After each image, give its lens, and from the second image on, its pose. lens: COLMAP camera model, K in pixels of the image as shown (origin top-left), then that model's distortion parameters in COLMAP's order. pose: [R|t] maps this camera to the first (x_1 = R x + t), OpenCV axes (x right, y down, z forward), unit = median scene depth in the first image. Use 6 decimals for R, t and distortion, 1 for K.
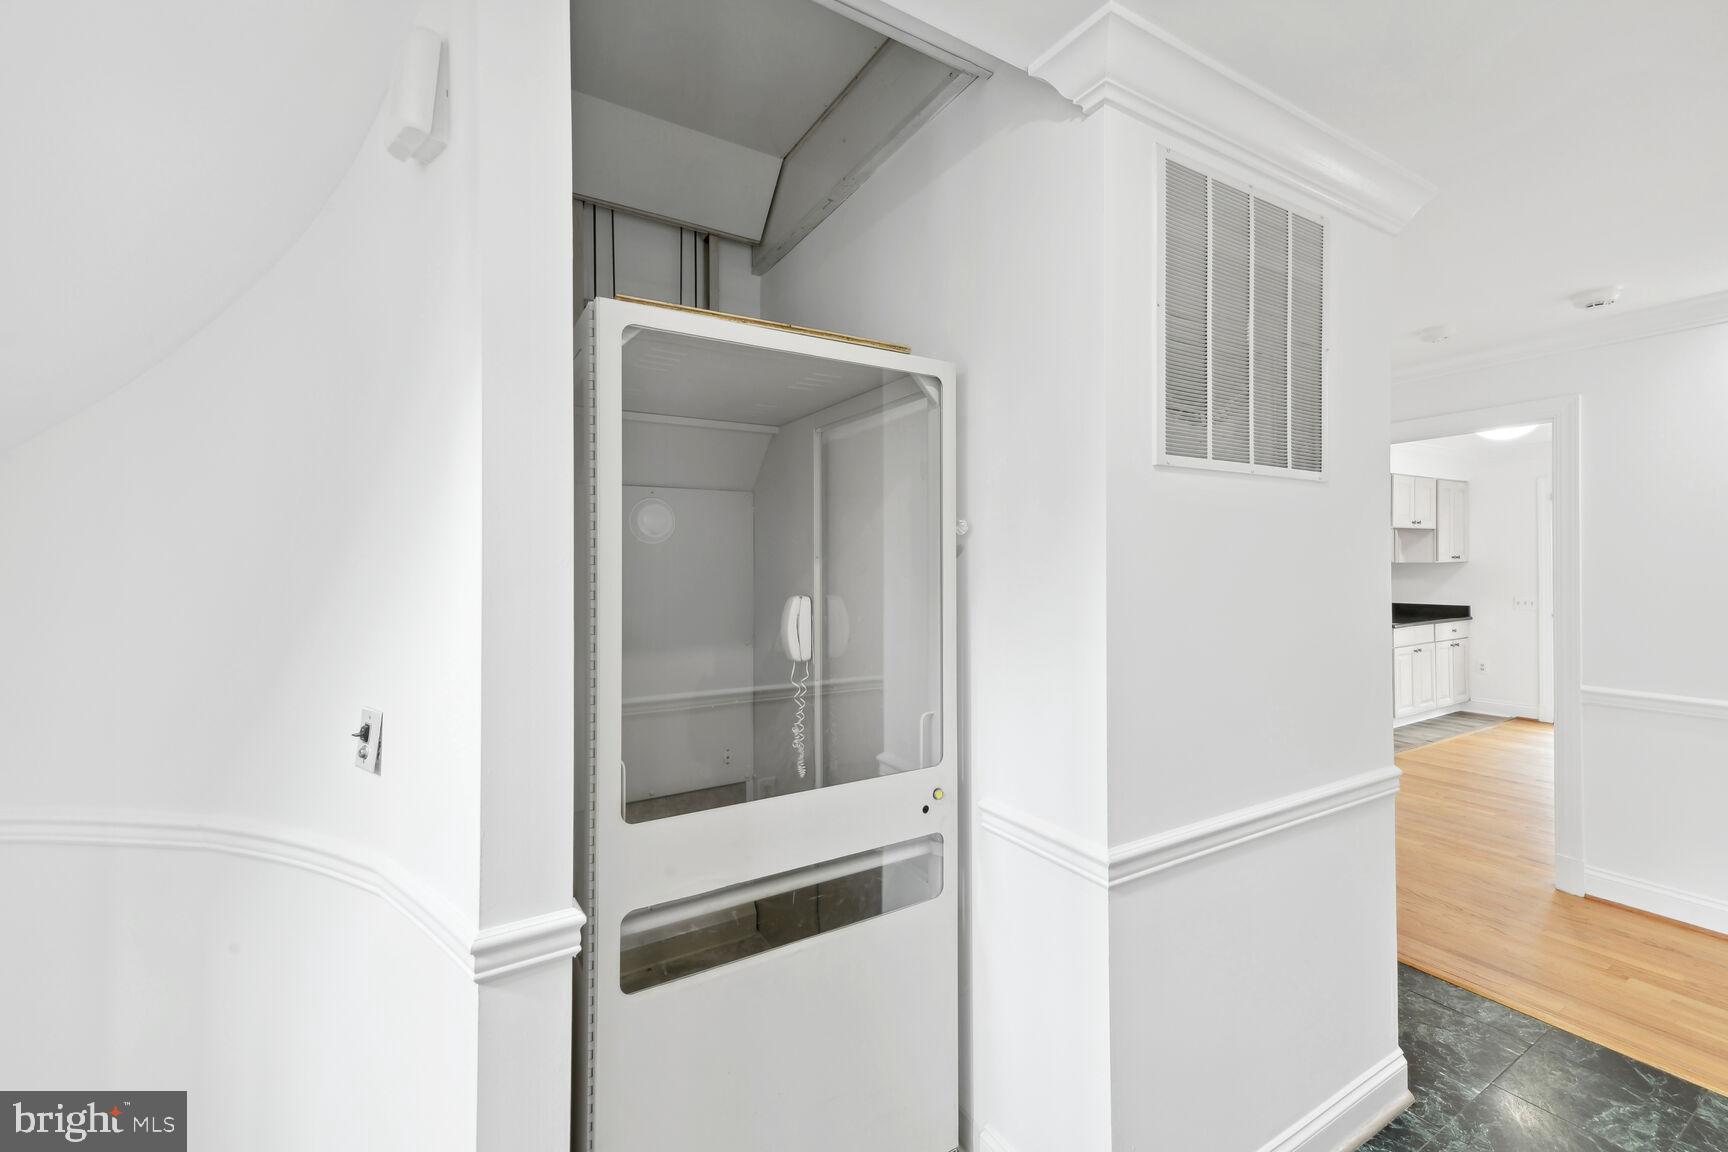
lens RADIAL K [[716.1, 0, 862.6], [0, 716.1, 556.3], [0, 0, 1]] dist [0.020640, -0.000157]
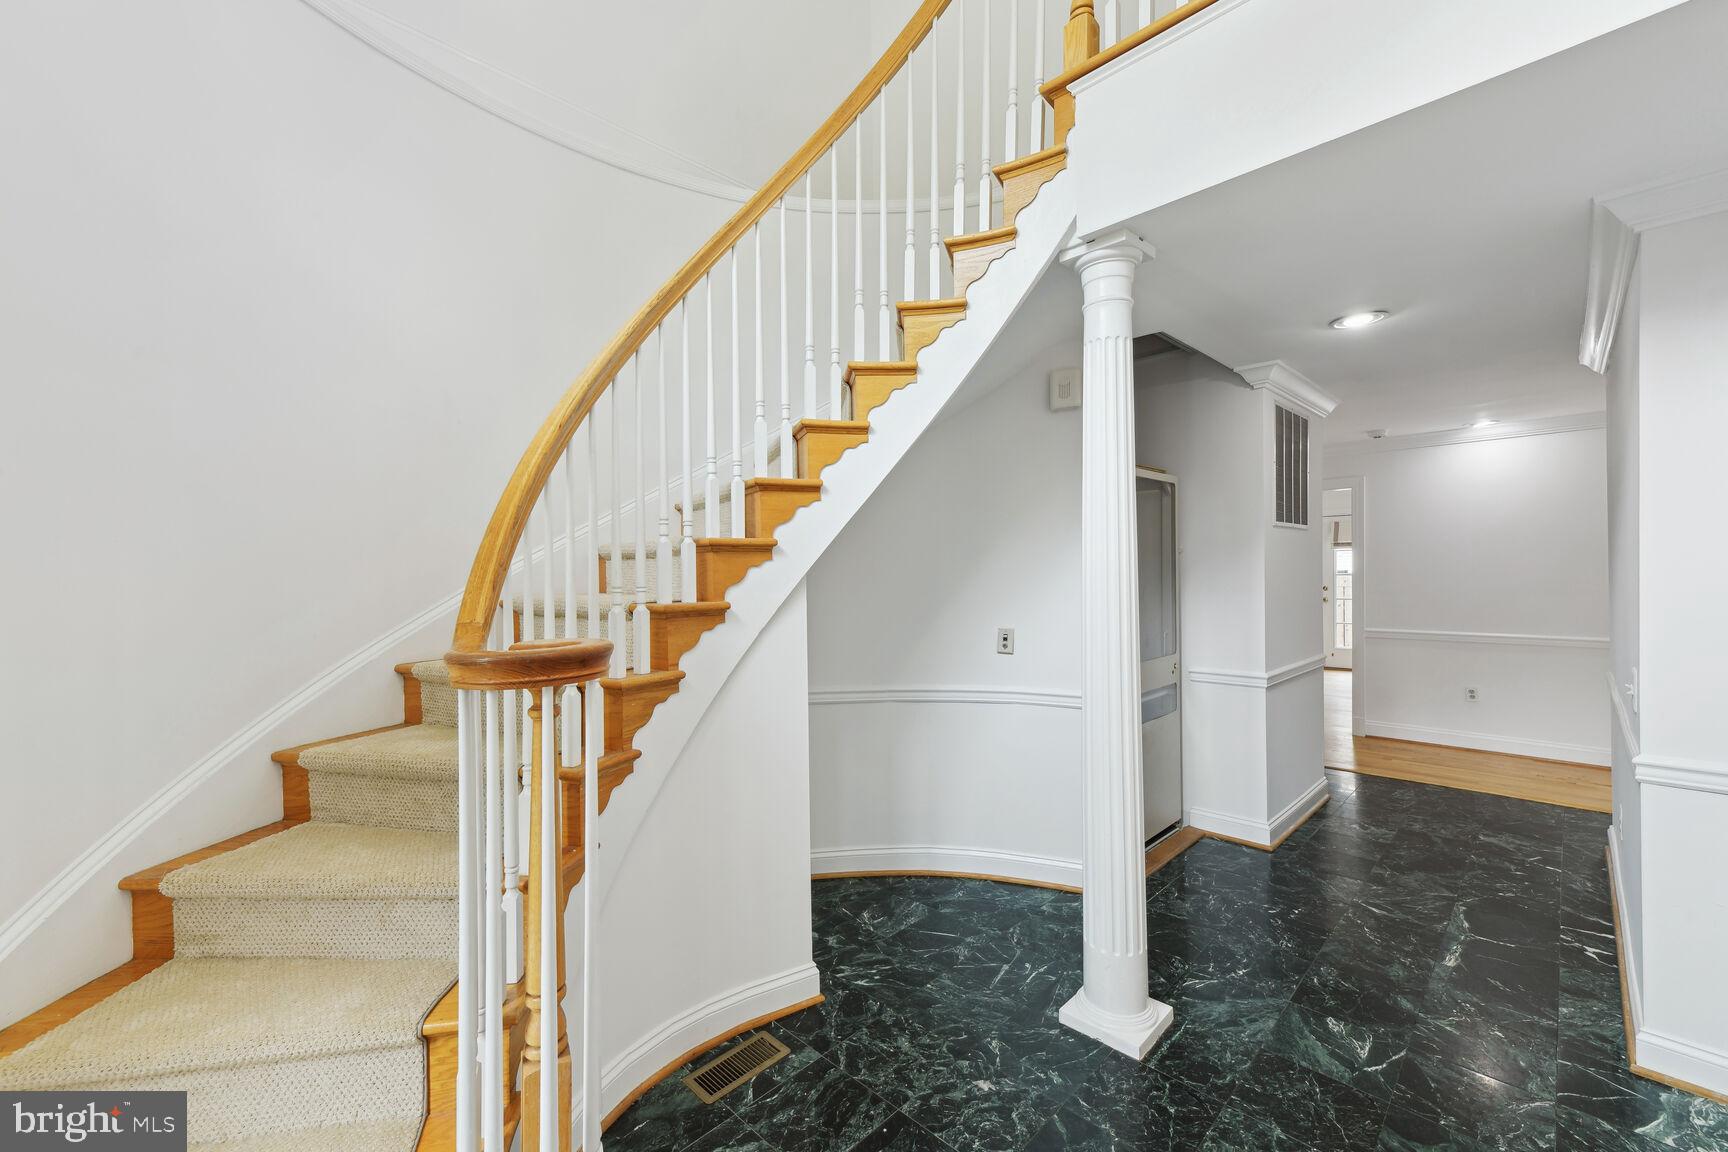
lens RADIAL K [[696.0, 0, 873.6], [0, 696.0, 581.1], [0, 0, 1]] dist [0.019865, -0.000058]
pose [[0.971582, -0.013772, 0.236303, -1.531251], [0.010046, 0.999806, 0.016963, 0.012563], [-0.236490, -0.014107, 0.971531, -1.055786]]
